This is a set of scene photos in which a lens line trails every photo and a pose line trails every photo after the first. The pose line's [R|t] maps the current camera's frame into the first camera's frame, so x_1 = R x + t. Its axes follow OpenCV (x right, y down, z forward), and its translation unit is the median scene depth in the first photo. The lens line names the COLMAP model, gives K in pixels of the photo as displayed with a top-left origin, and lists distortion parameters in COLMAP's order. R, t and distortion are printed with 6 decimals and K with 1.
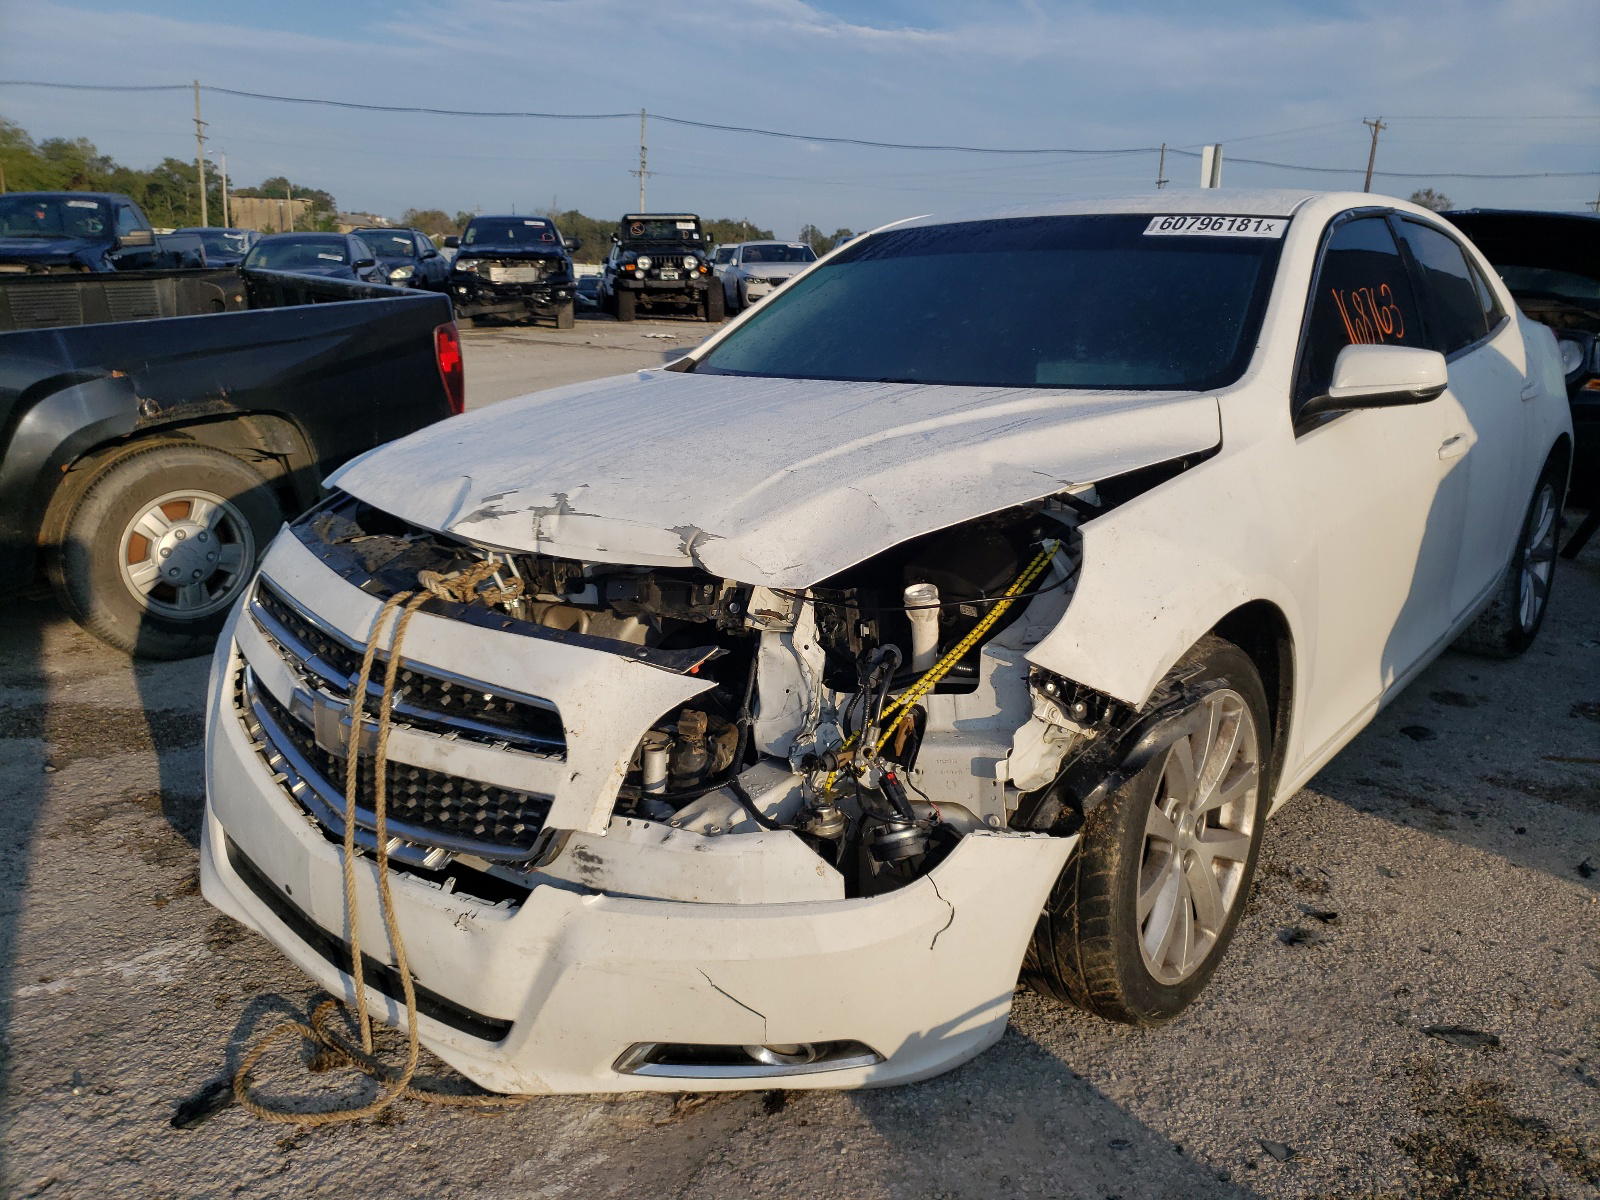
lens RADIAL K [[1257.1, 0, 800.0], [0, 1257.1, 600.0], [0, 0, 1]] dist [-0.003228, 0.002724]
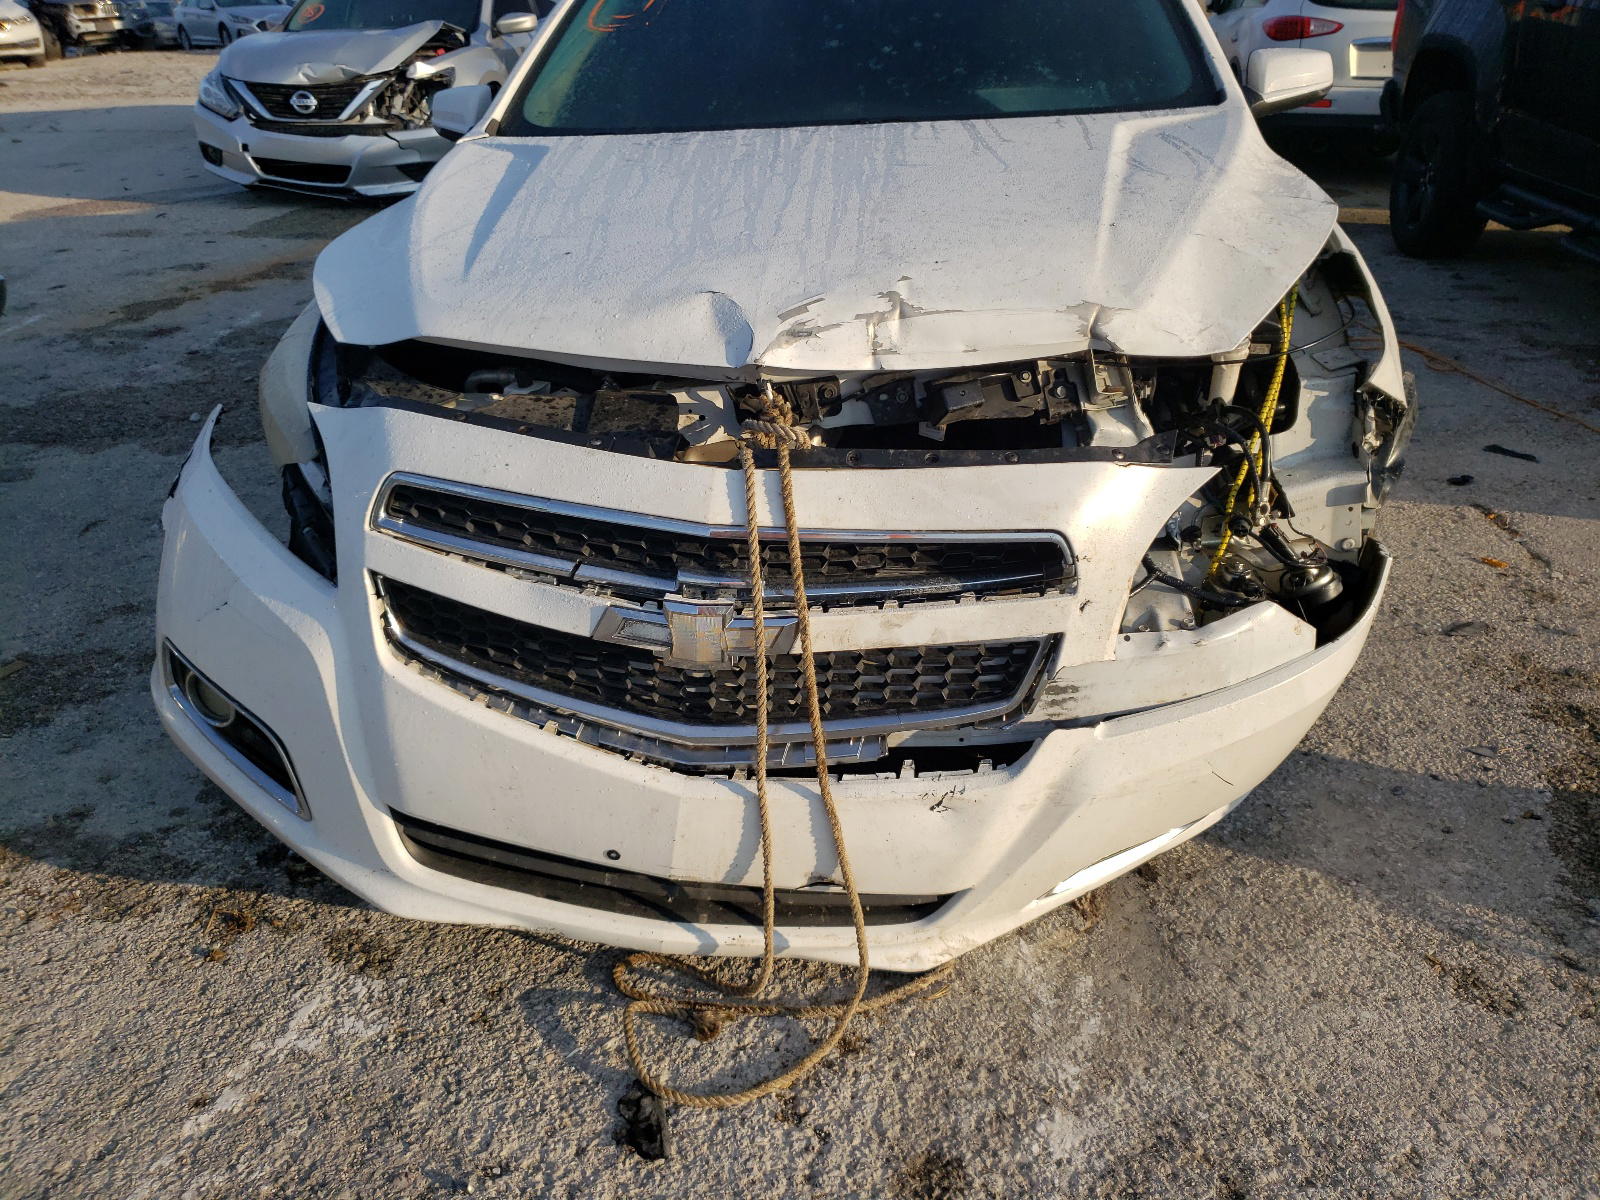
lens RADIAL K [[1352.4, 0, 800.0], [0, 1352.4, 600.0], [0, 0, 1]] dist [0.001748, -0.002424]
pose [[0.849808, -0.268803, 0.453400, -0.716498], [0.174215, 0.955087, 0.239702, -0.118018], [-0.497469, -0.124712, 0.858471, 0.249988]]
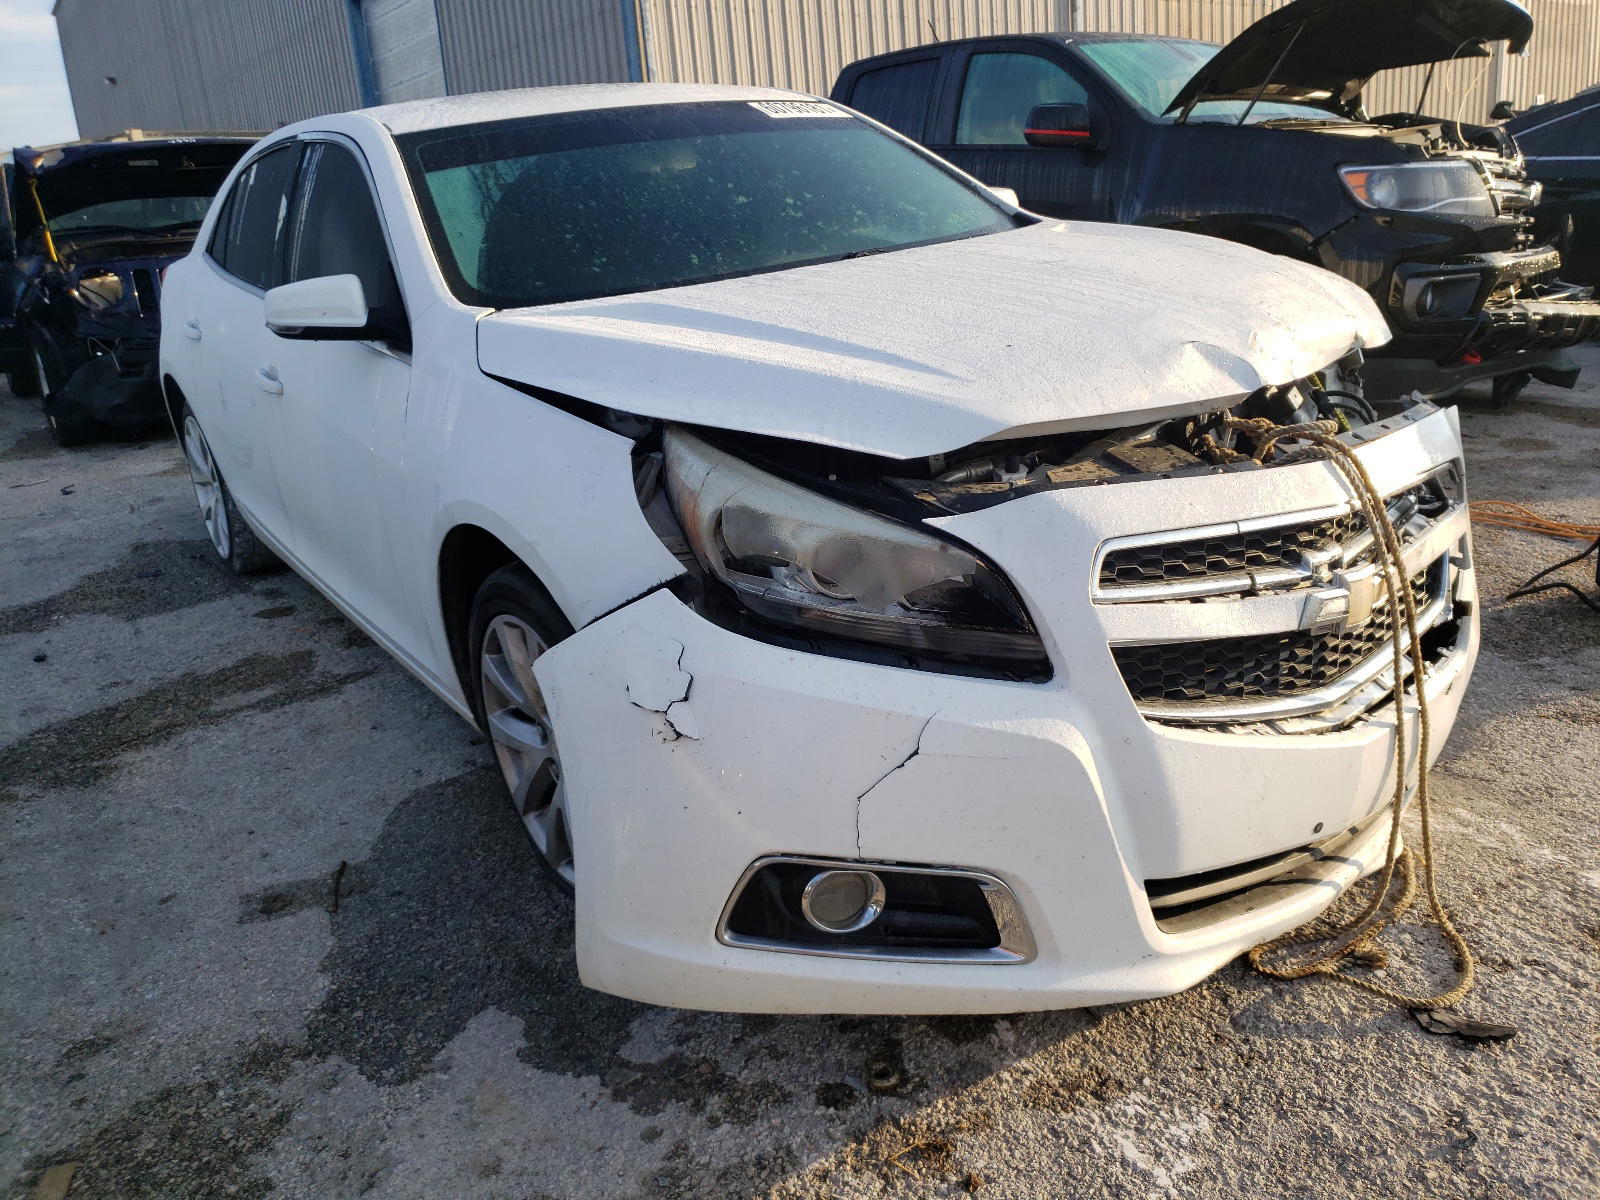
lens RADIAL K [[1308.9, 0, 800.0], [0, 1308.9, 600.0], [0, 0, 1]] dist [0.011849, 0.011222]
pose [[0.220784, -0.335319, 0.915869, -1.395041], [0.308527, 0.914832, 0.260564, -0.289213], [-0.925238, 0.225042, 0.305436, 1.118243]]
